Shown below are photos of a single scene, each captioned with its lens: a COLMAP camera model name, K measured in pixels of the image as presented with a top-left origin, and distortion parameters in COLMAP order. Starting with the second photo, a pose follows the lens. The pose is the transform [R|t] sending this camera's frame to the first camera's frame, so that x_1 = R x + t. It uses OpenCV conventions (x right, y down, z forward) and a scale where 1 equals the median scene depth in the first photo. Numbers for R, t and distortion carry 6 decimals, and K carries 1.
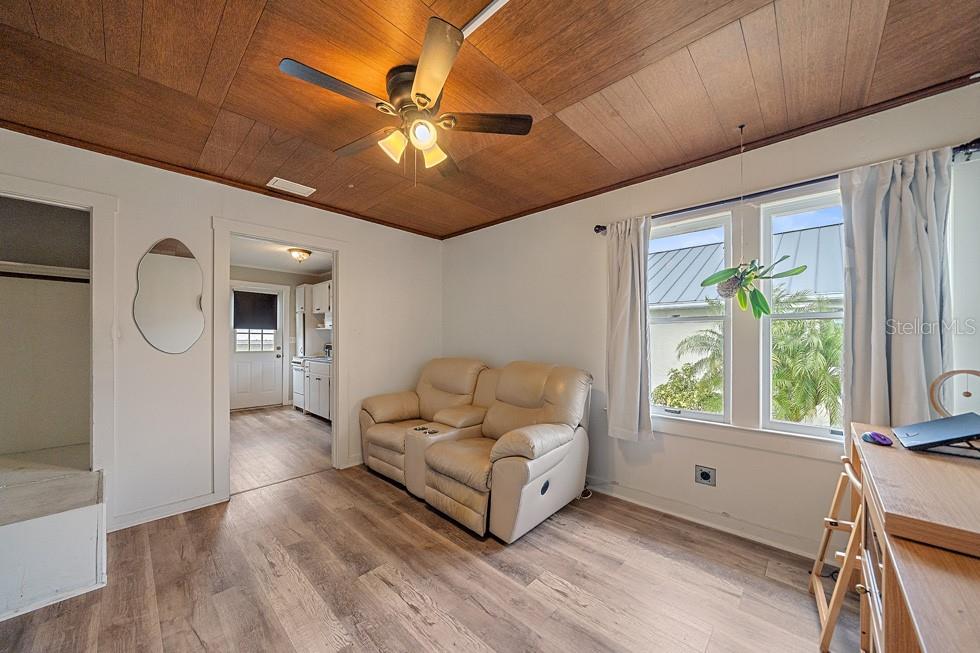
lens RADIAL K [[340.2, 0, 492.3], [0, 340.2, 335.0], [0, 0, 1]] dist [-0.002304, -0.000086]
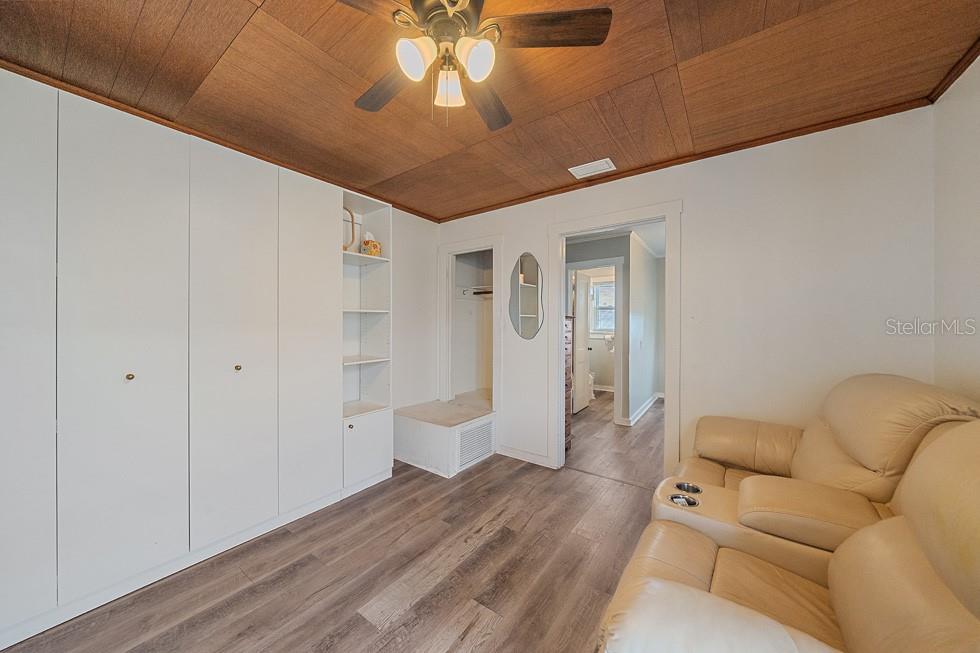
lens RADIAL K [[340.2, 0, 491.3], [0, 340.2, 325.2], [0, 0, 1]] dist [-0.002304, -0.000086]
pose [[0.134835, -0.003764, -0.990861, 0.404281], [0.004987, 0.999983, -0.003120, 0.003893], [0.990855, -0.004521, 0.134852, 0.770781]]
